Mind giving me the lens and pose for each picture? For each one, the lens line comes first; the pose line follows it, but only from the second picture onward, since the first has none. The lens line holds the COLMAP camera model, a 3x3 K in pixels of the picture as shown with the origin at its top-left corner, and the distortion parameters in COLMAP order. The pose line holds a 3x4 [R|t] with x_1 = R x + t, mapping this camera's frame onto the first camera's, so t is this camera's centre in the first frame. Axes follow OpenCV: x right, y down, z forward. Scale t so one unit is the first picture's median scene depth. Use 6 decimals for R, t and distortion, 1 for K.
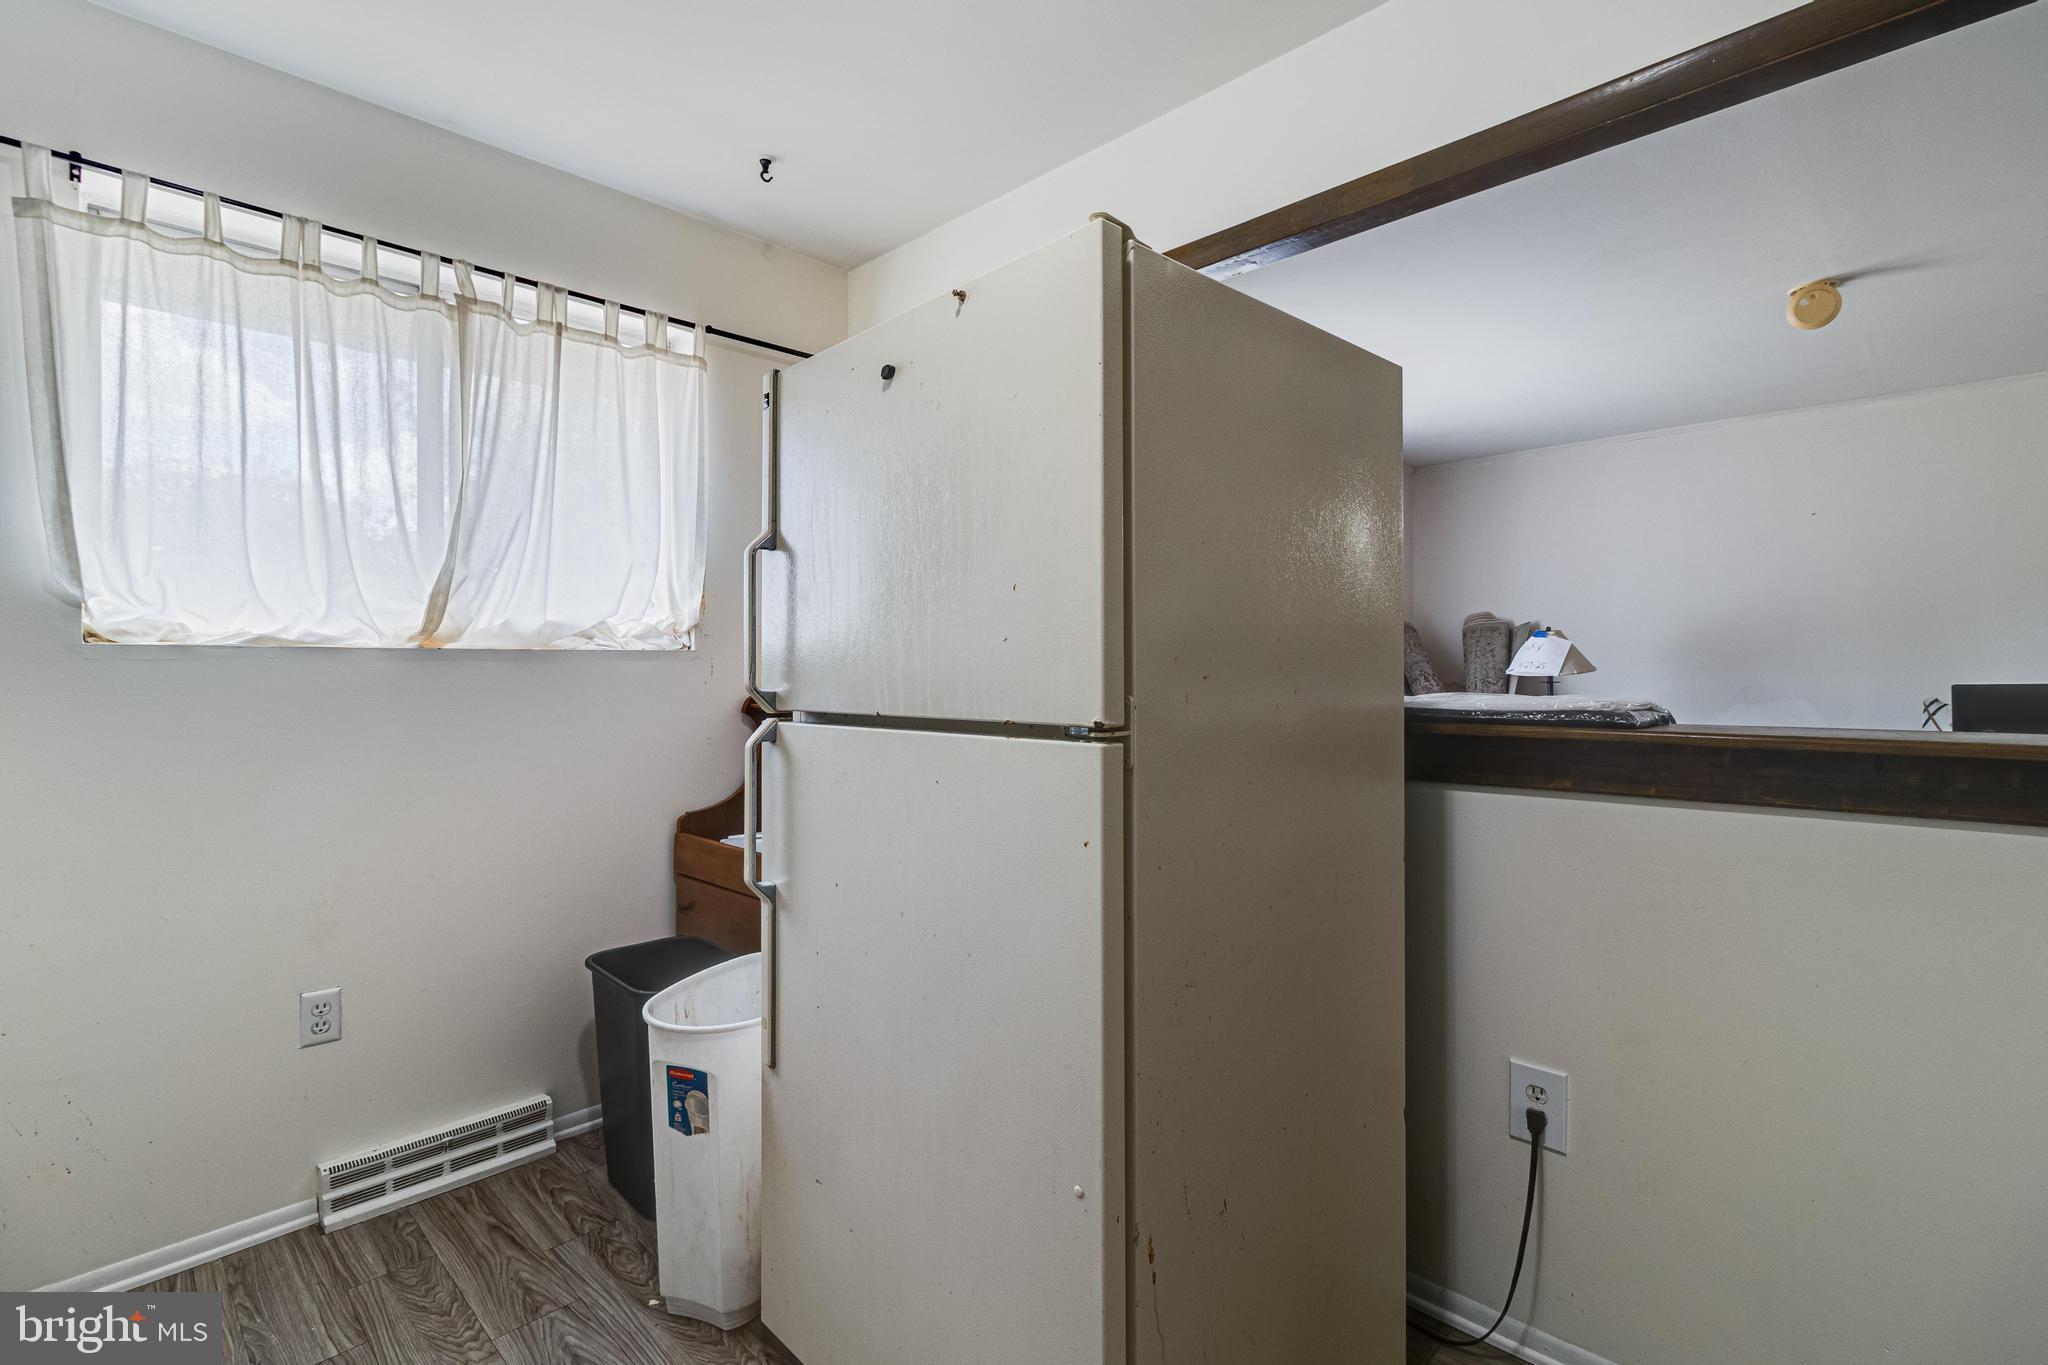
lens RADIAL K [[944.8, 0, 1026.3], [0, 944.8, 674.3], [0, 0, 1]] dist [0.002704, 0.000245]
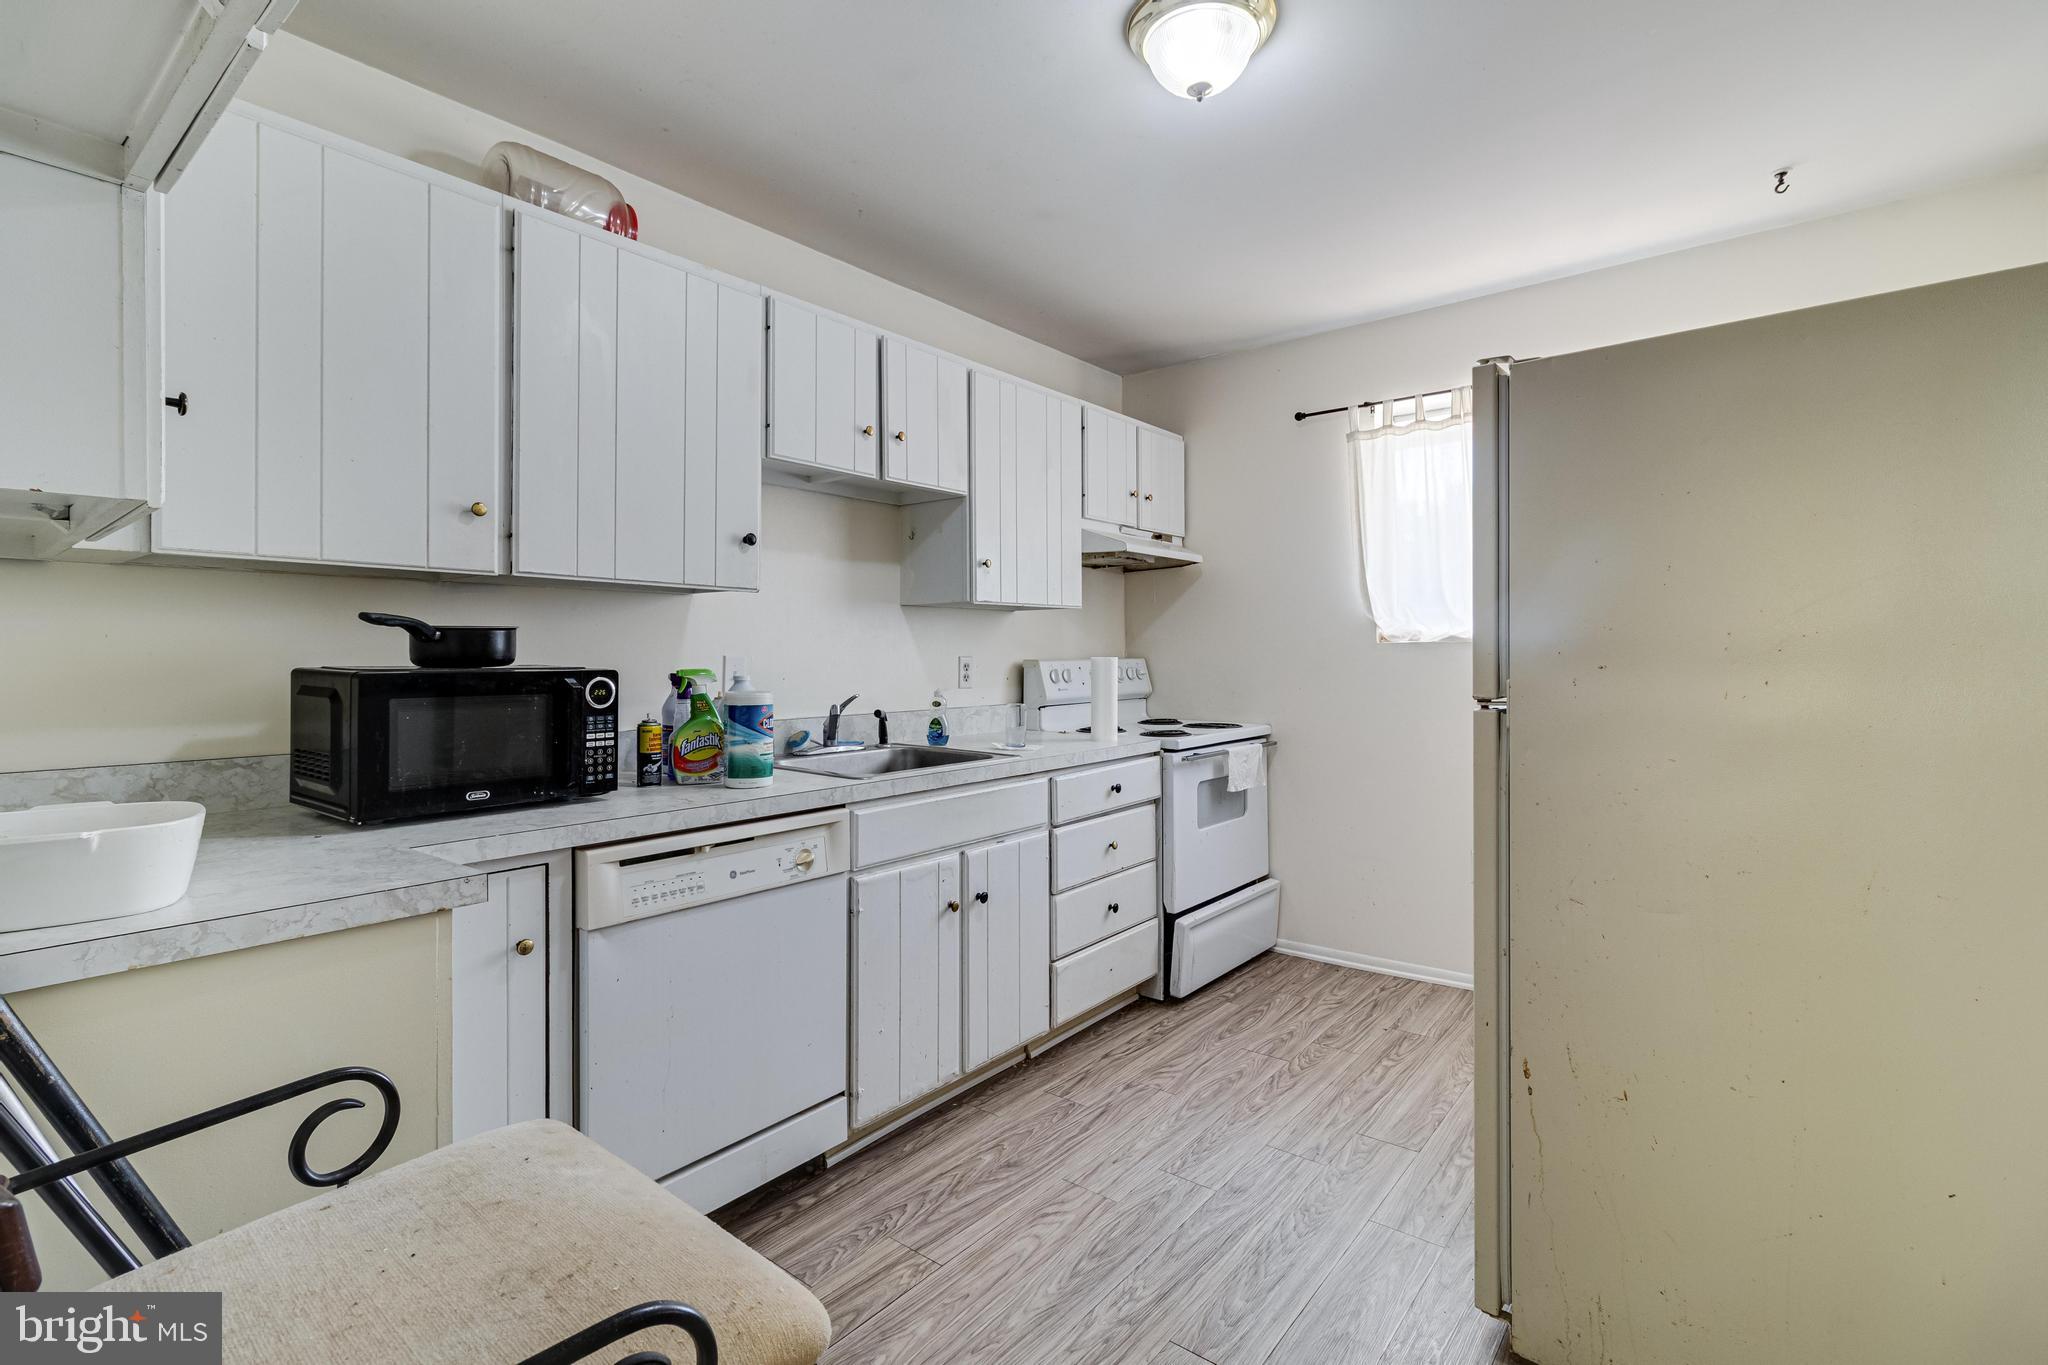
lens RADIAL K [[944.8, 0, 1026.0], [0, 944.8, 668.2], [0, 0, 1]] dist [0.002704, 0.000245]
pose [[0.098623, 0.016345, -0.994991, 0.900645], [0.006436, 0.999834, 0.017063, -0.017408], [0.995104, -0.008087, 0.098501, 0.065856]]
